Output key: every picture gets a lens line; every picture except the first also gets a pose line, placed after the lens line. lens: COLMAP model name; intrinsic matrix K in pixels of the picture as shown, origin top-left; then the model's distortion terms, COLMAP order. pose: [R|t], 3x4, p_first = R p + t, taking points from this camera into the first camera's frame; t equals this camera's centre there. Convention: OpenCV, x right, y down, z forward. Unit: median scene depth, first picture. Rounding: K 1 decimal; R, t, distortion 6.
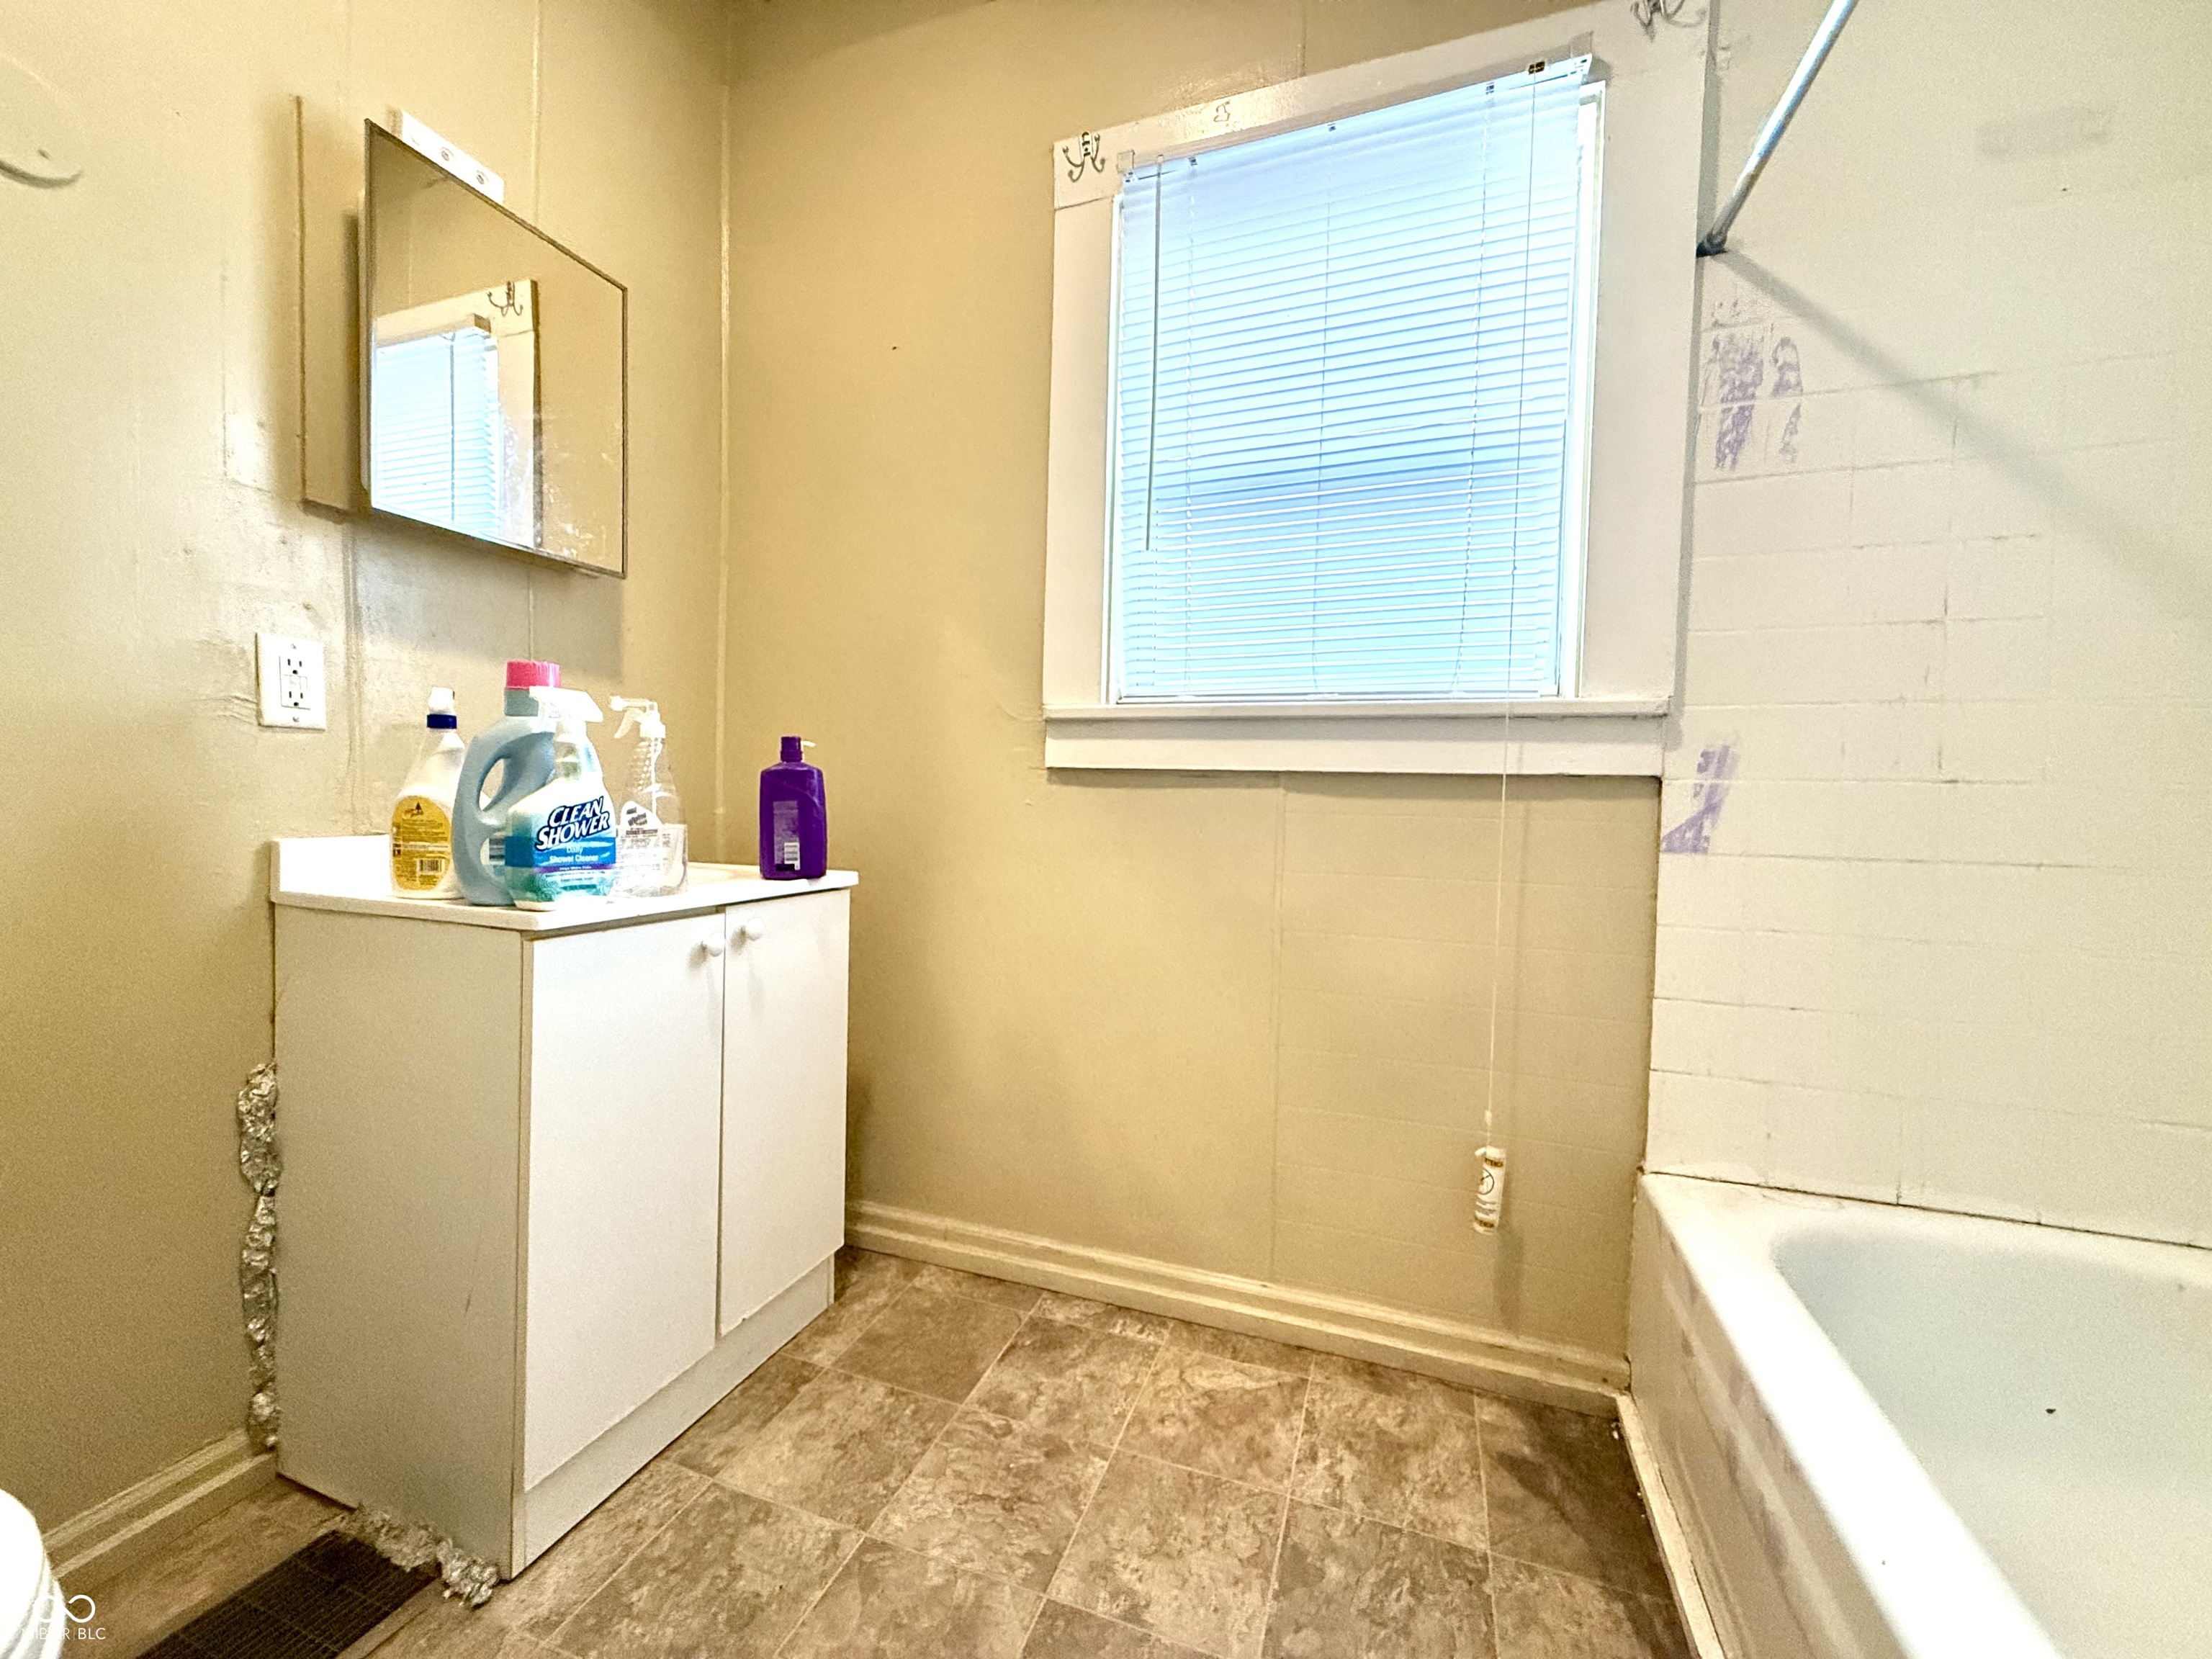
lens RADIAL K [[884.0, 0, 1096.1], [0, 884.0, 824.5], [0, 0, 1]] dist [-0.004401, 0.000177]
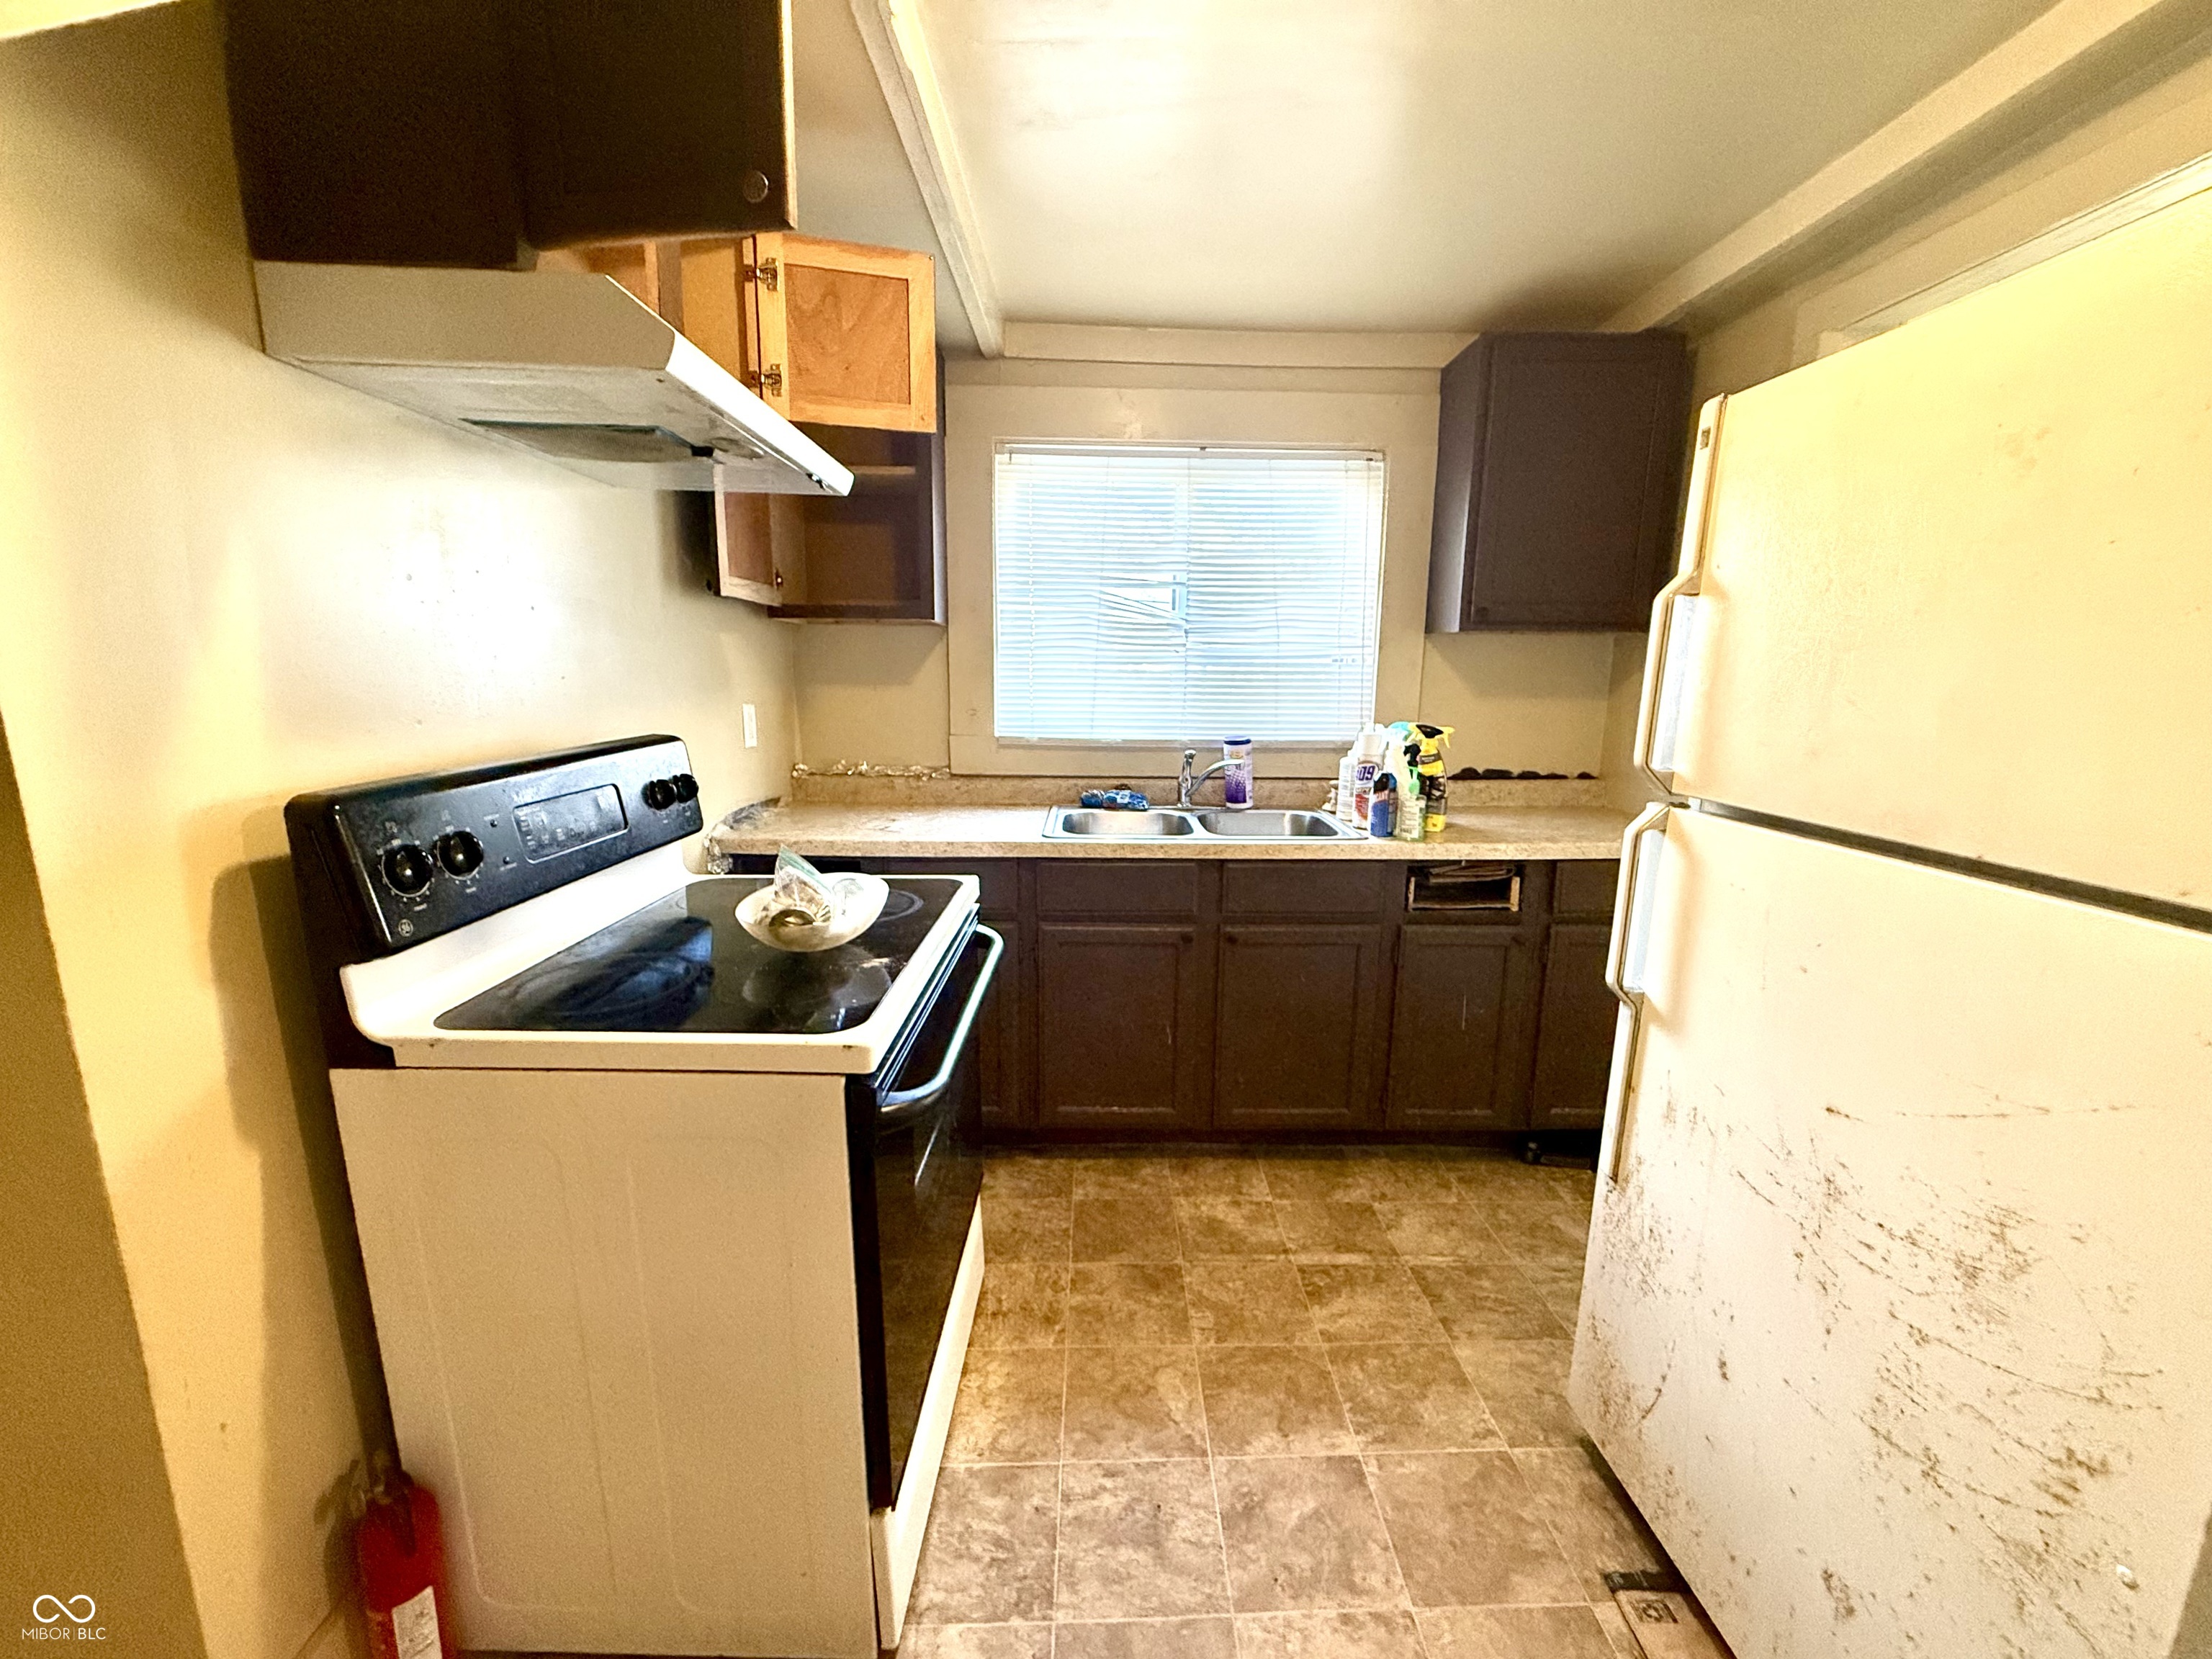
lens RADIAL K [[884.0, 0, 1109.3], [0, 884.0, 833.8], [0, 0, 1]] dist [-0.004401, 0.000177]
pose [[0.364680, 0.171289, -0.915242, 1.144137], [-0.047001, 0.985068, 0.165629, -0.281495], [0.929946, -0.017384, 0.367285, 0.597162]]
